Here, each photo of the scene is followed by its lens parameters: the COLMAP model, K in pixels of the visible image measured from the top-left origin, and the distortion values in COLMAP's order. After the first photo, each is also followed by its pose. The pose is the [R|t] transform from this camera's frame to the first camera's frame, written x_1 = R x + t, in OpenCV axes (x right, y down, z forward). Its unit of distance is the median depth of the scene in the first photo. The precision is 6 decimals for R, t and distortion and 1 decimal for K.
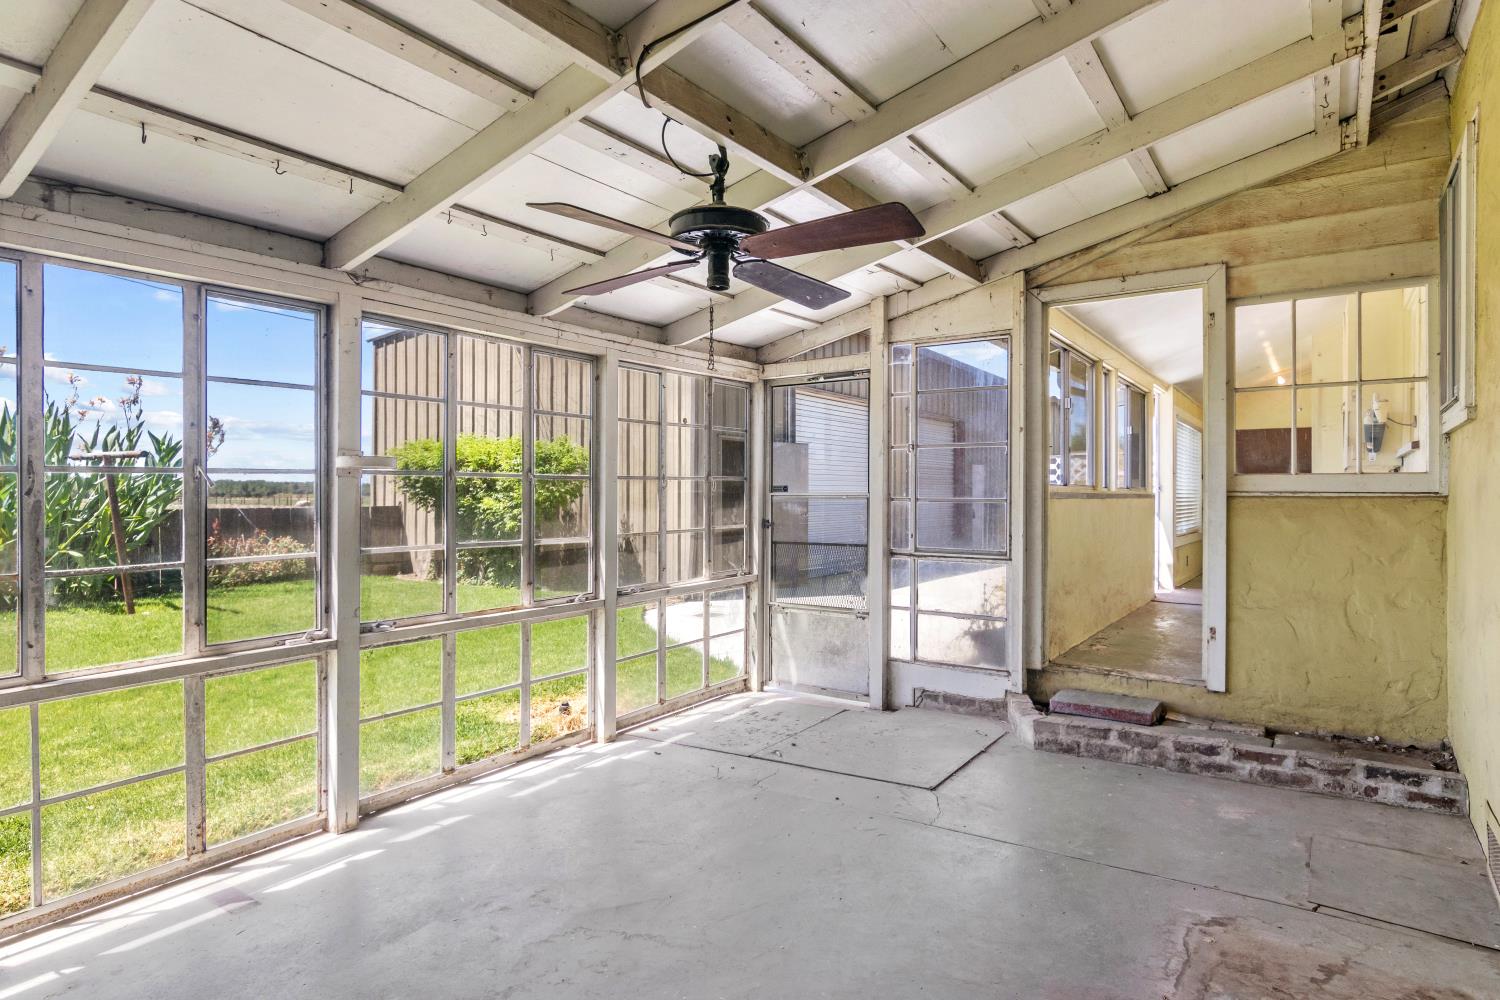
lens RADIAL K [[829.7, 0, 745.3], [0, 829.7, 506.3], [0, 0, 1]] dist [-0.000491, 0.000050]
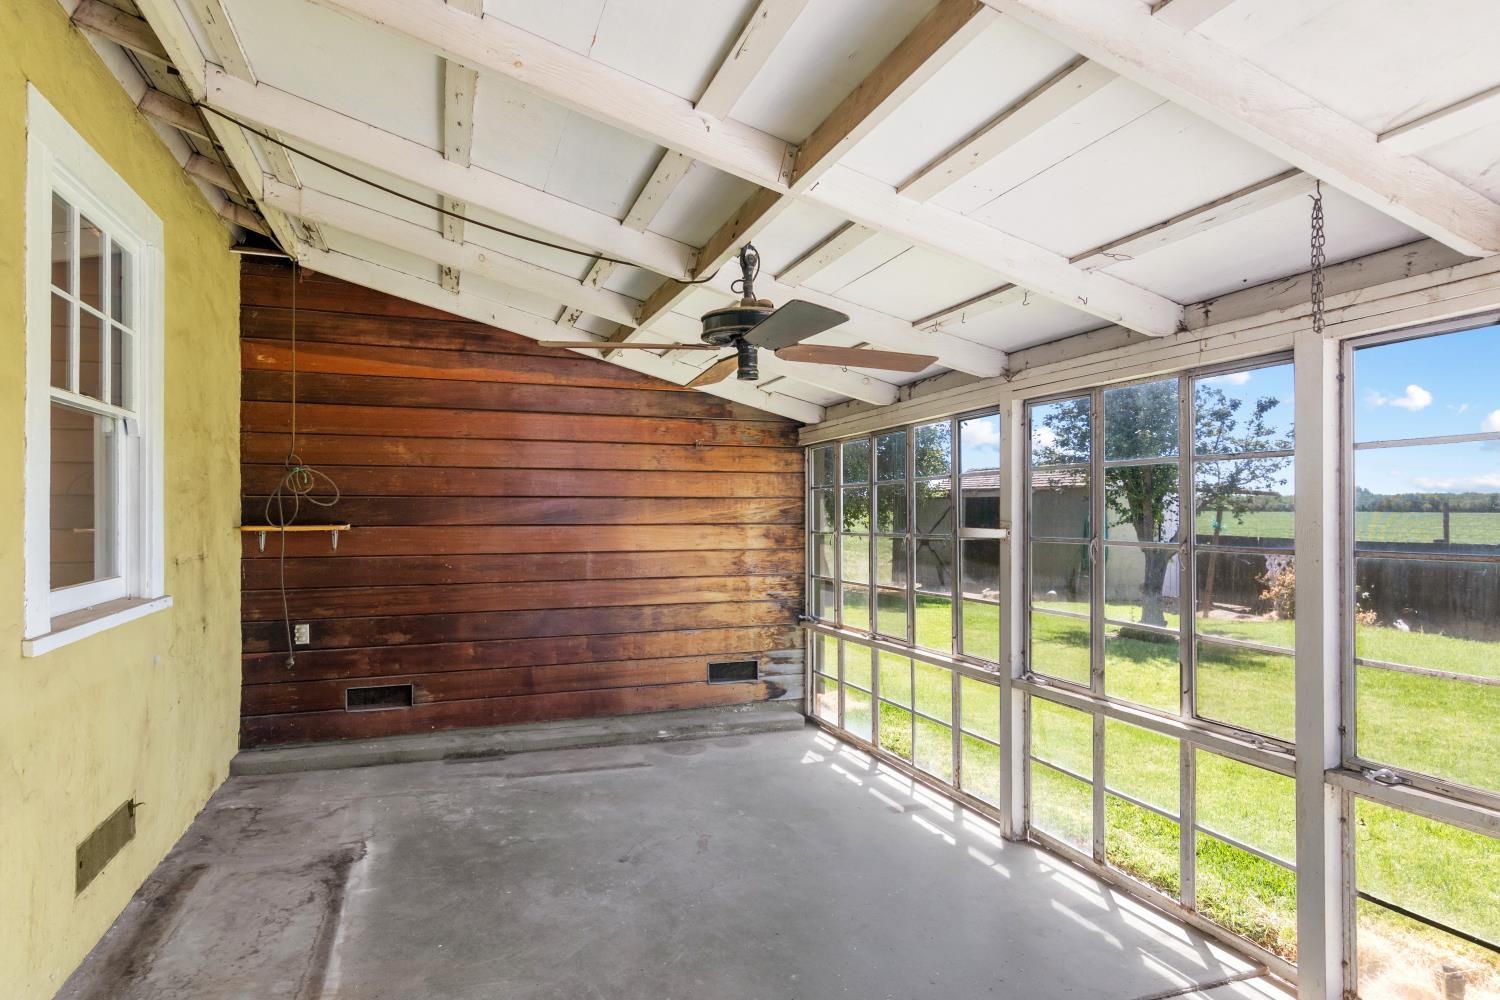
lens RADIAL K [[829.7, 0, 745.3], [0, 829.7, 506.3], [0, 0, 1]] dist [-0.000491, 0.000050]
pose [[-0.575955, -0.006580, -0.817455, 0.721575], [-0.011369, 0.999935, -0.000039, -0.083999], [0.817402, 0.009271, -0.575993, 1.375756]]
